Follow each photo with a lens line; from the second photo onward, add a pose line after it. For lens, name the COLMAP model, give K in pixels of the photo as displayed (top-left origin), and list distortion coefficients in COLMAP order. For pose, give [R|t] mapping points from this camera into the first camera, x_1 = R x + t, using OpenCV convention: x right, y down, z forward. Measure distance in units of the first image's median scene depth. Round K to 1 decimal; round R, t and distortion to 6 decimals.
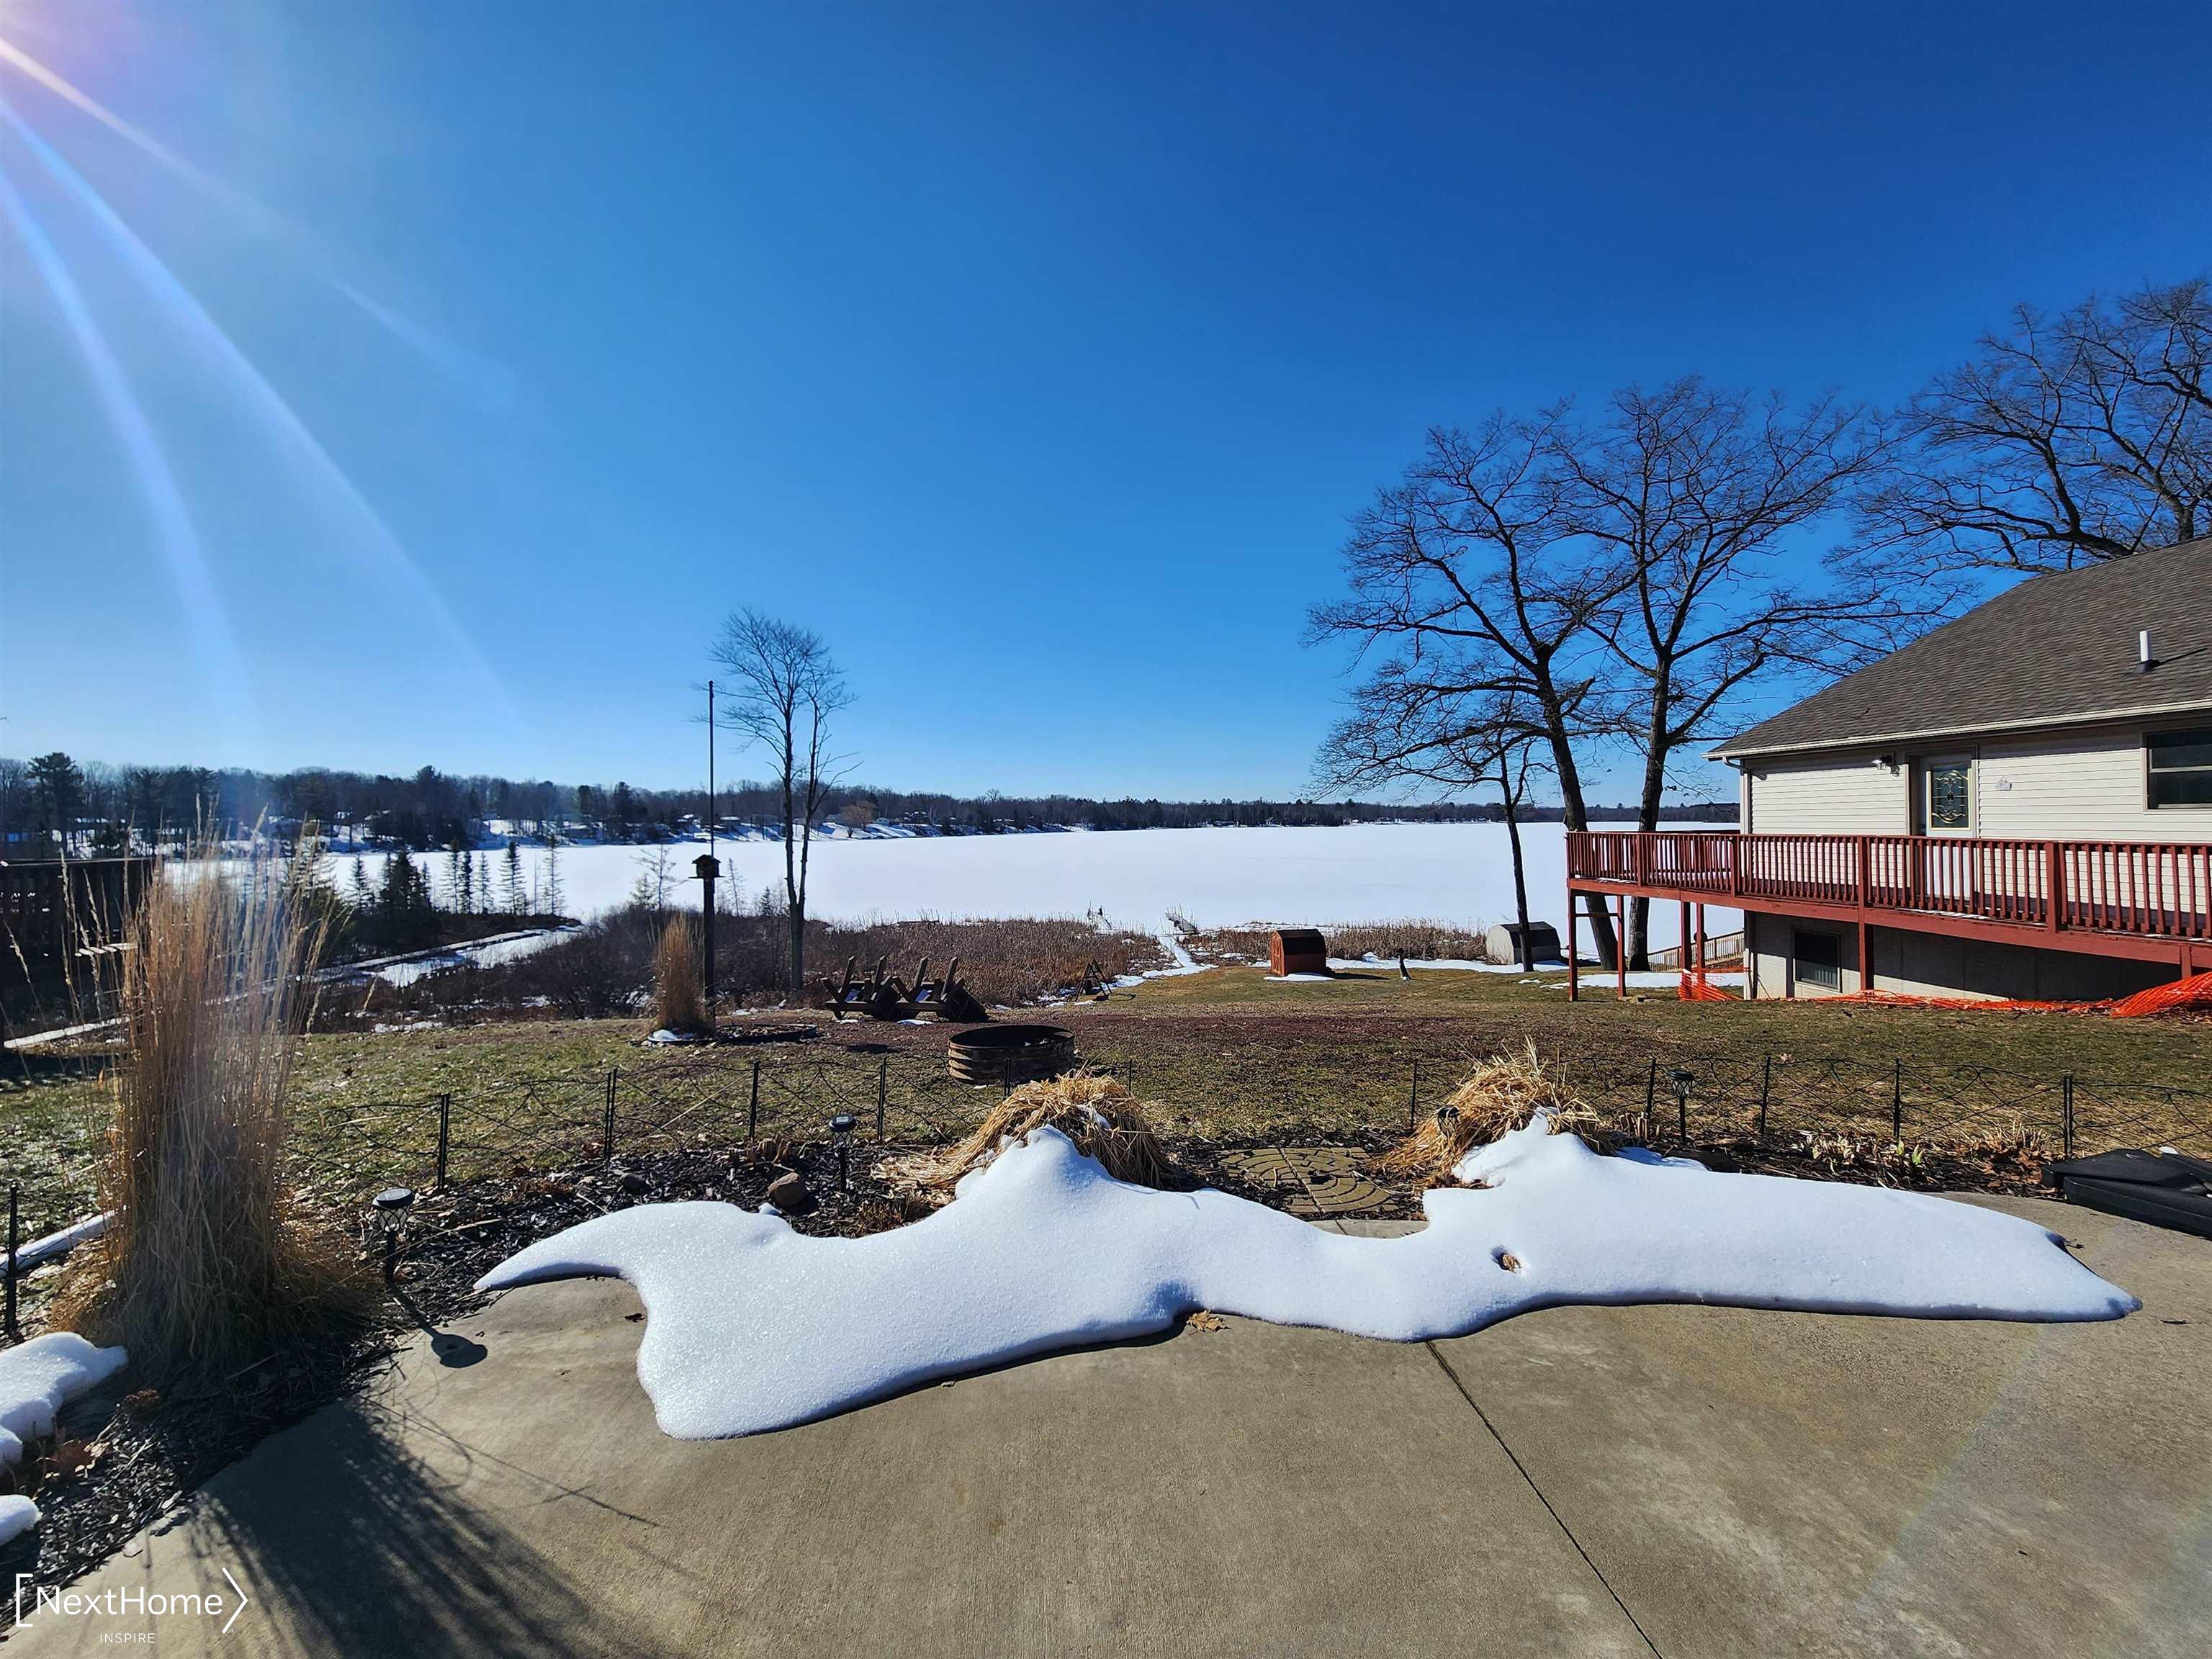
lens RADIAL K [[879.6, 0, 1120.5], [0, 879.6, 816.1], [0, 0, 1]] dist [-0.003691, -0.000387]
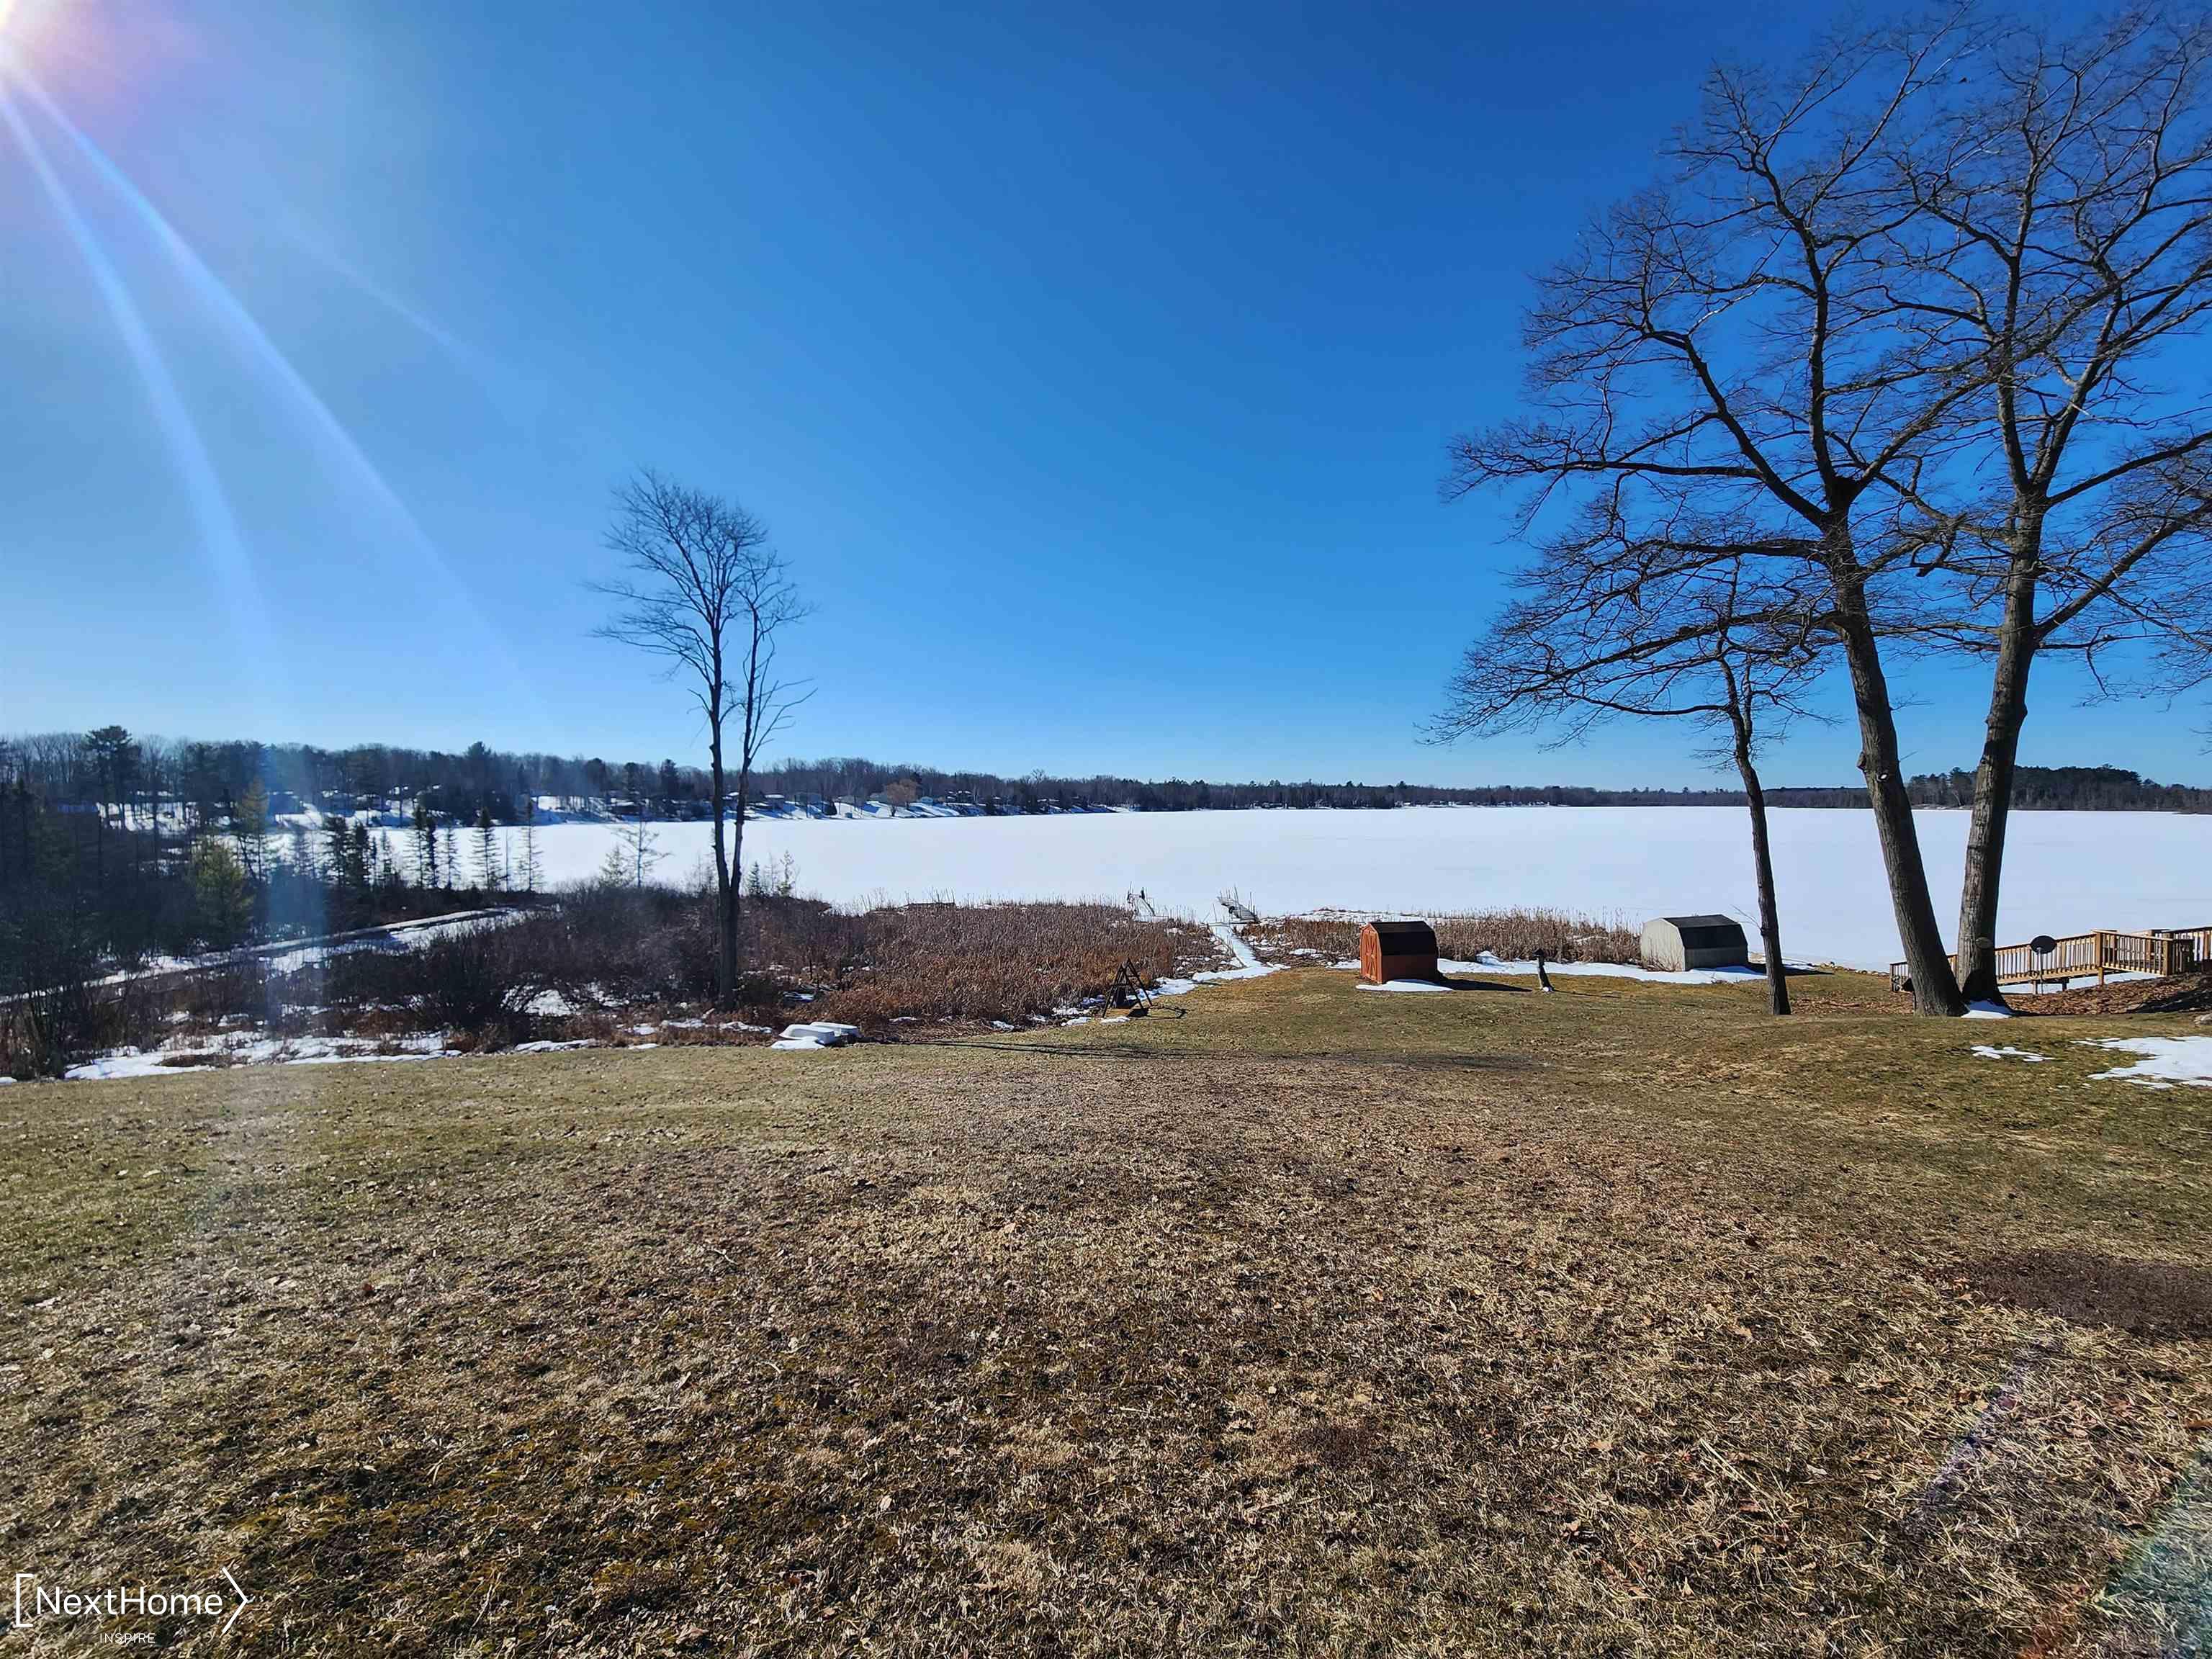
lens RADIAL K [[879.6, 0, 1119.1], [0, 879.6, 820.8], [0, 0, 1]] dist [-0.003691, -0.000387]
pose [[0.998533, 0.006724, -0.053723, 0.000665], [-0.005343, 0.999653, 0.025809, 0.018894], [0.053878, -0.025484, 0.998222, 0.185811]]
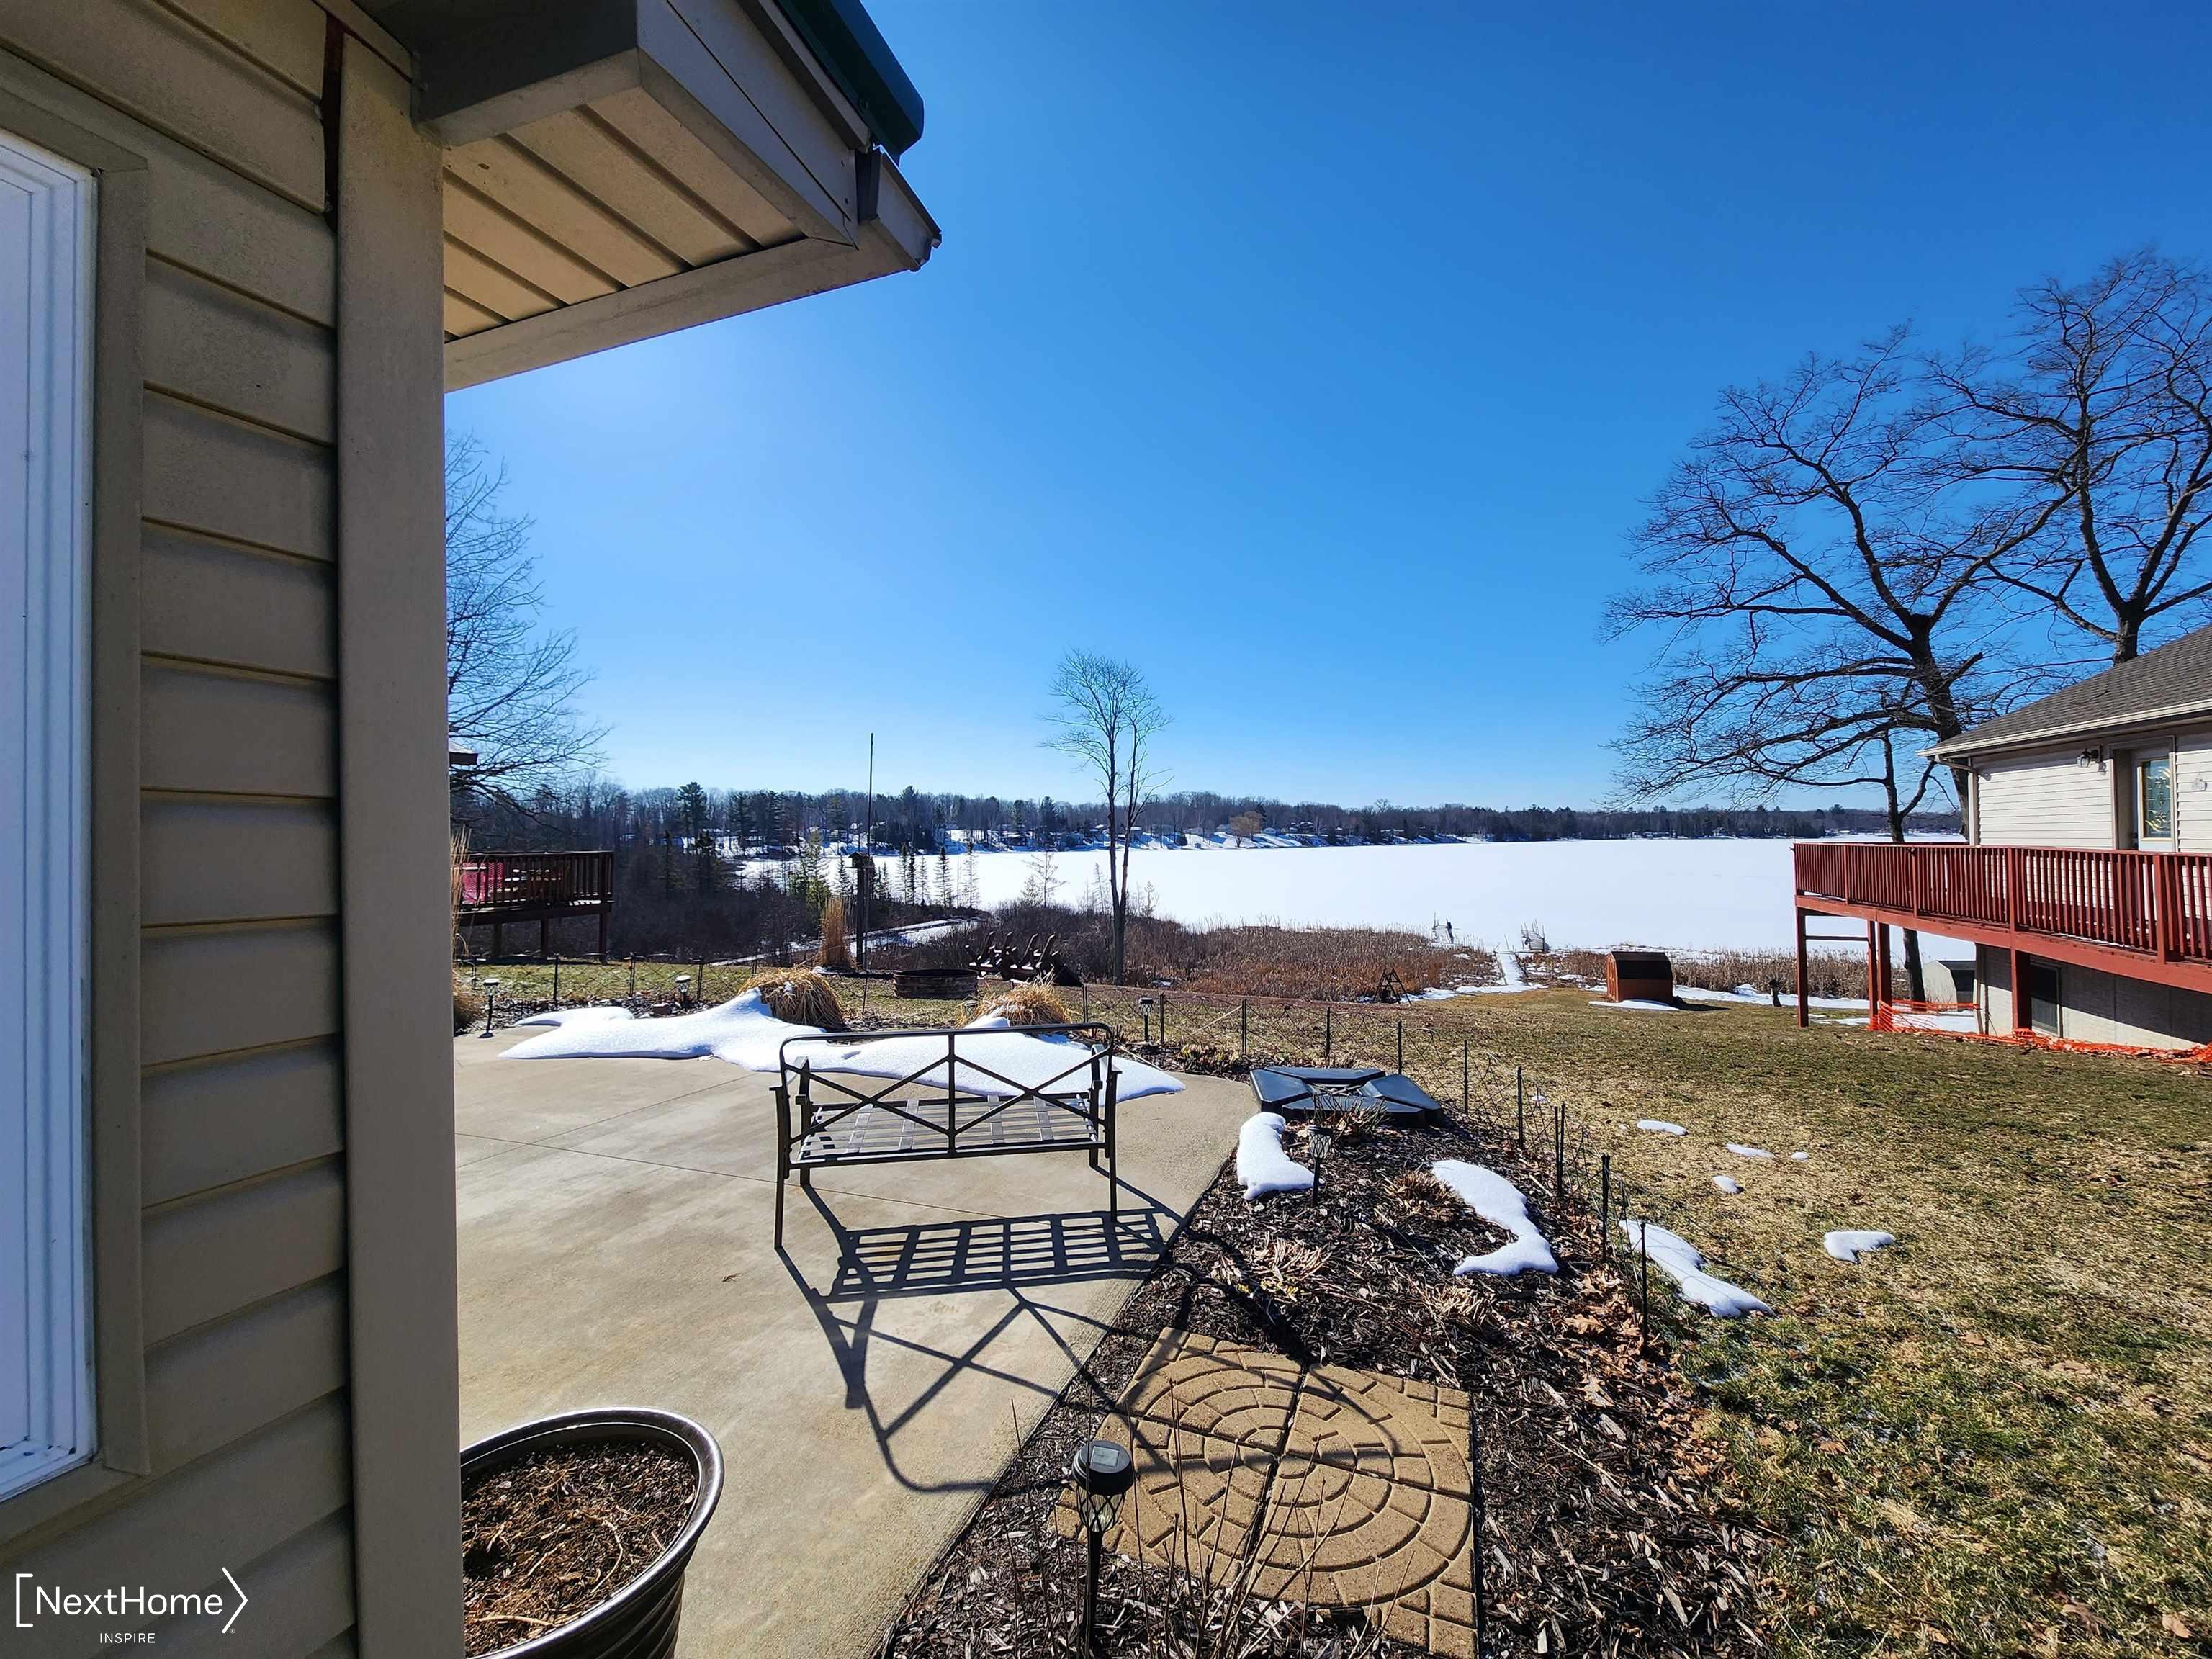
lens RADIAL K [[879.6, 0, 1138.2], [0, 879.6, 820.7], [0, 0, 1]] dist [-0.003691, -0.000387]
pose [[0.912966, -0.003834, -0.408017, 0.081251], [0.001230, 0.999977, -0.006643, 0.000302], [0.408033, 0.005563, 0.912950, -0.022611]]
